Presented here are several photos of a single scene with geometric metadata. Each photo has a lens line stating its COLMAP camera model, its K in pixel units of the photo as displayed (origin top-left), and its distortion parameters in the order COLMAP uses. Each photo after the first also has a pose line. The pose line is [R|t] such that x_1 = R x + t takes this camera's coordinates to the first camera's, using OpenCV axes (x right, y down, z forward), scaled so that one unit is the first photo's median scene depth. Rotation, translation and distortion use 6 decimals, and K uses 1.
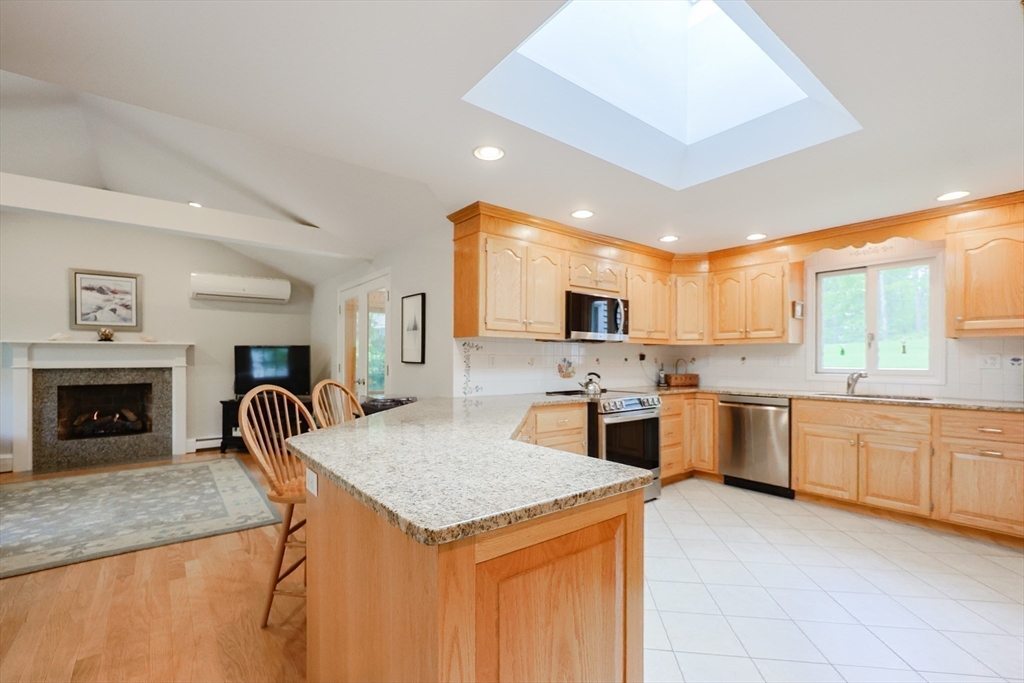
lens RADIAL K [[435.7, 0, 499.3], [0, 435.7, 358.8], [0, 0, 1]] dist [-0.003005, 0.000496]
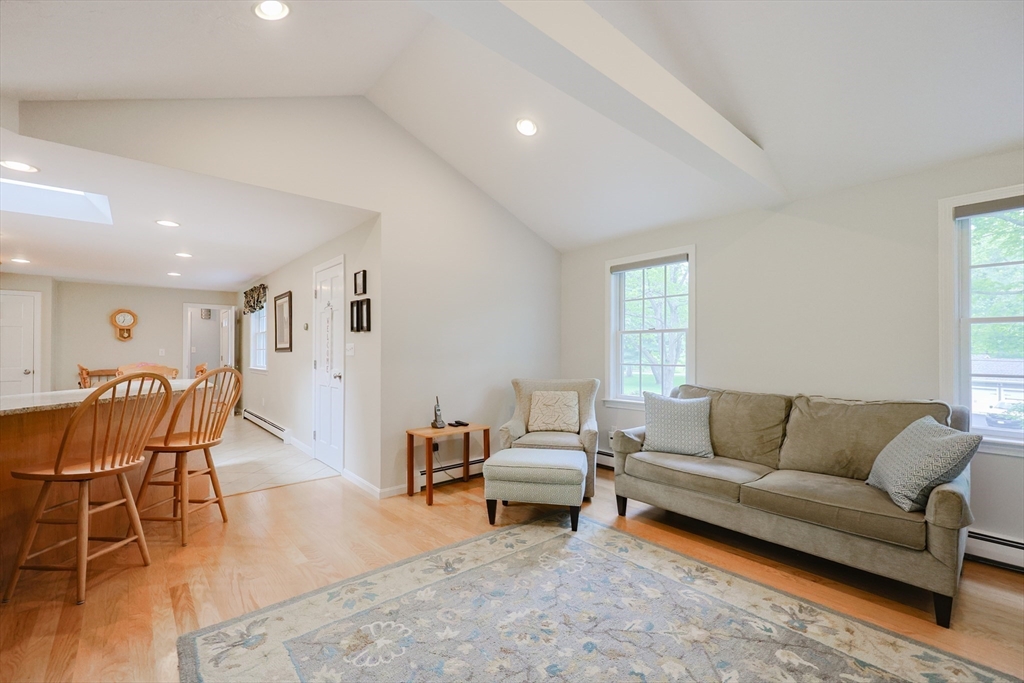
lens RADIAL K [[435.7, 0, 513.6], [0, 435.7, 344.2], [0, 0, 1]] dist [-0.003005, 0.000496]
pose [[-0.998048, -0.003488, -0.062355, -0.663388], [-0.002801, 0.999934, -0.011115, 0.002505], [0.062389, -0.010918, -0.997992, 1.186270]]
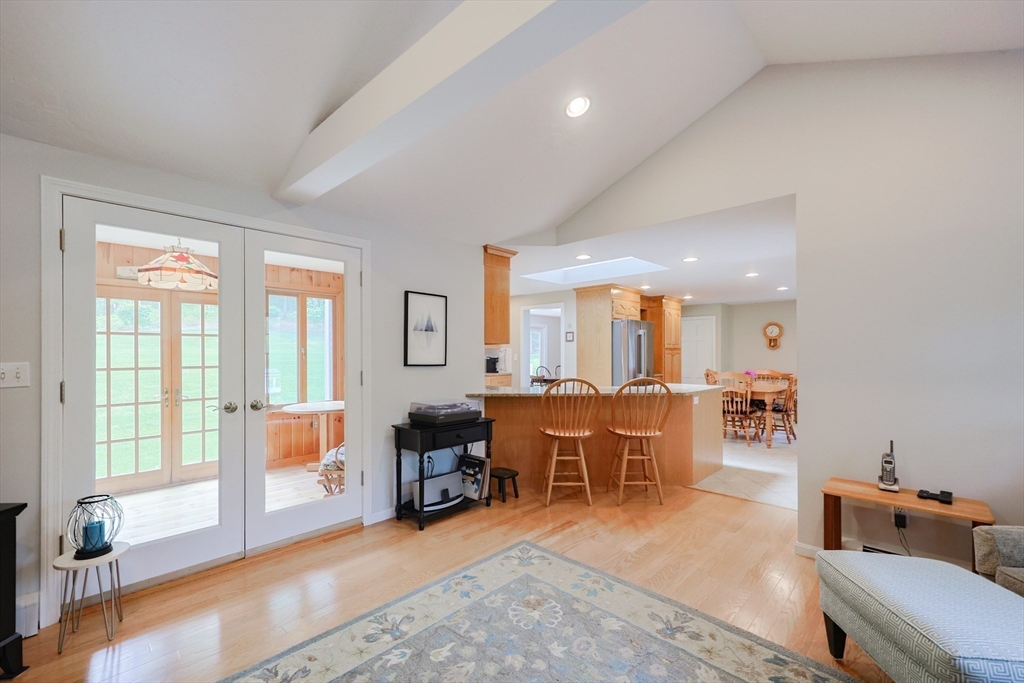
lens RADIAL K [[435.7, 0, 512.8], [0, 435.7, 348.7], [0, 0, 1]] dist [-0.003005, 0.000496]
pose [[-0.144338, 0.007732, 0.989498, -1.049089], [0.004015, 0.999966, -0.007228, -0.018117], [-0.989520, 0.002930, -0.144364, 0.865888]]
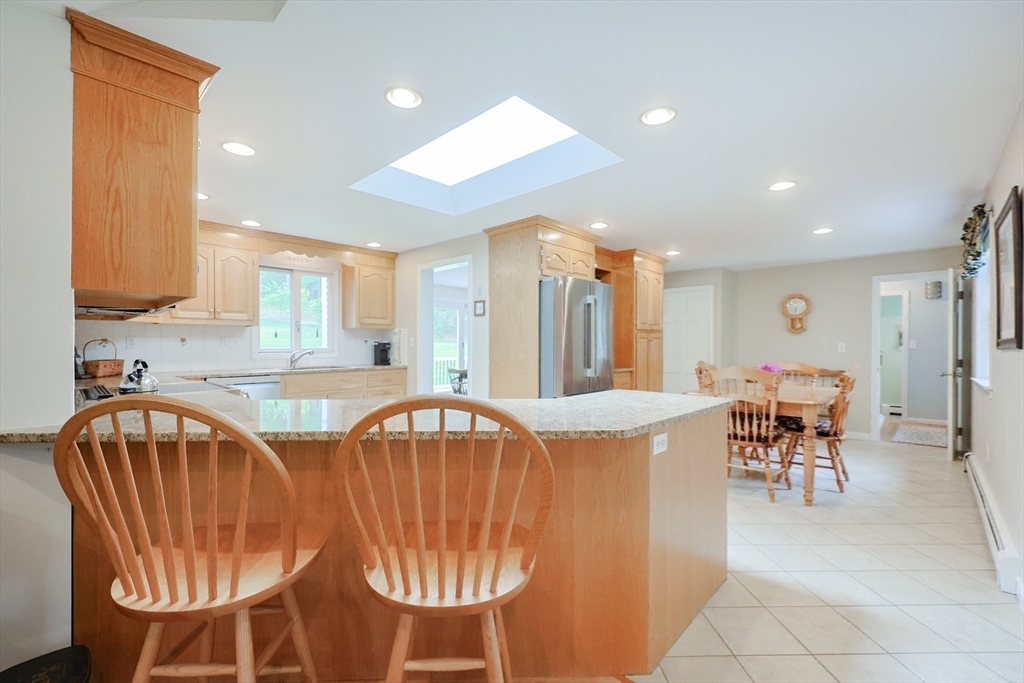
lens RADIAL K [[435.7, 0, 508.9], [0, 435.7, 343.3], [0, 0, 1]] dist [-0.003005, 0.000496]
pose [[-0.141565, -0.000223, 0.989929, -0.489758], [0.000256, 1.000000, 0.000262, 0.007228], [-0.989929, 0.000290, -0.141565, 0.498805]]
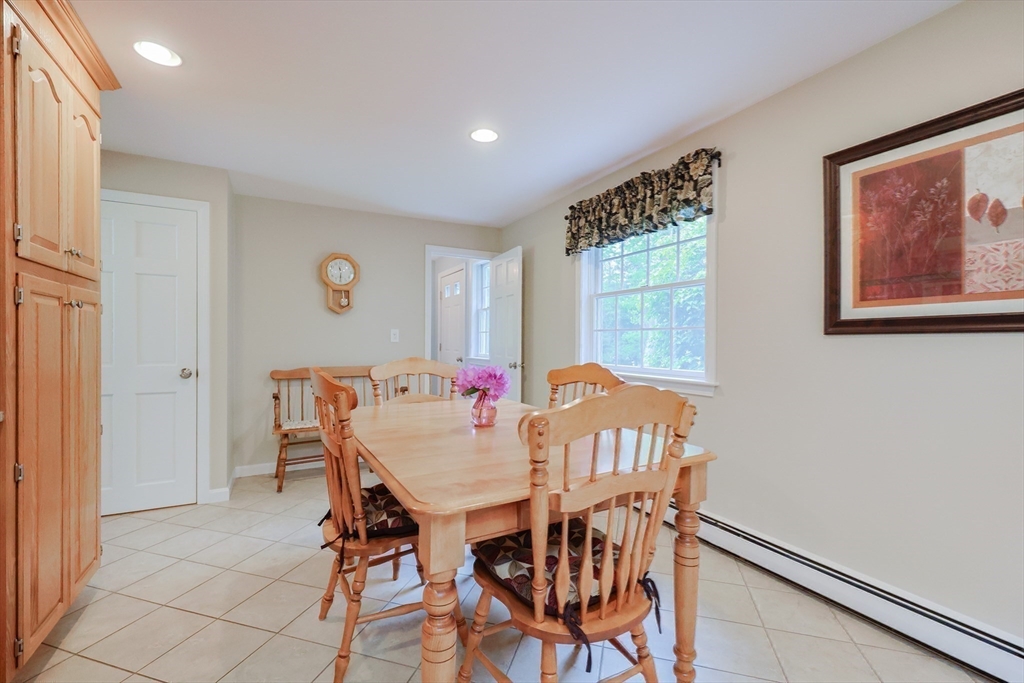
lens RADIAL K [[435.7, 0, 508.3], [0, 435.7, 342.8], [0, 0, 1]] dist [-0.003005, 0.000496]
pose [[-0.985925, -0.011797, 0.166772, 0.252565], [-0.010257, 0.999896, 0.010098, 0.023534], [-0.166874, 0.008245, -0.985944, 0.227044]]
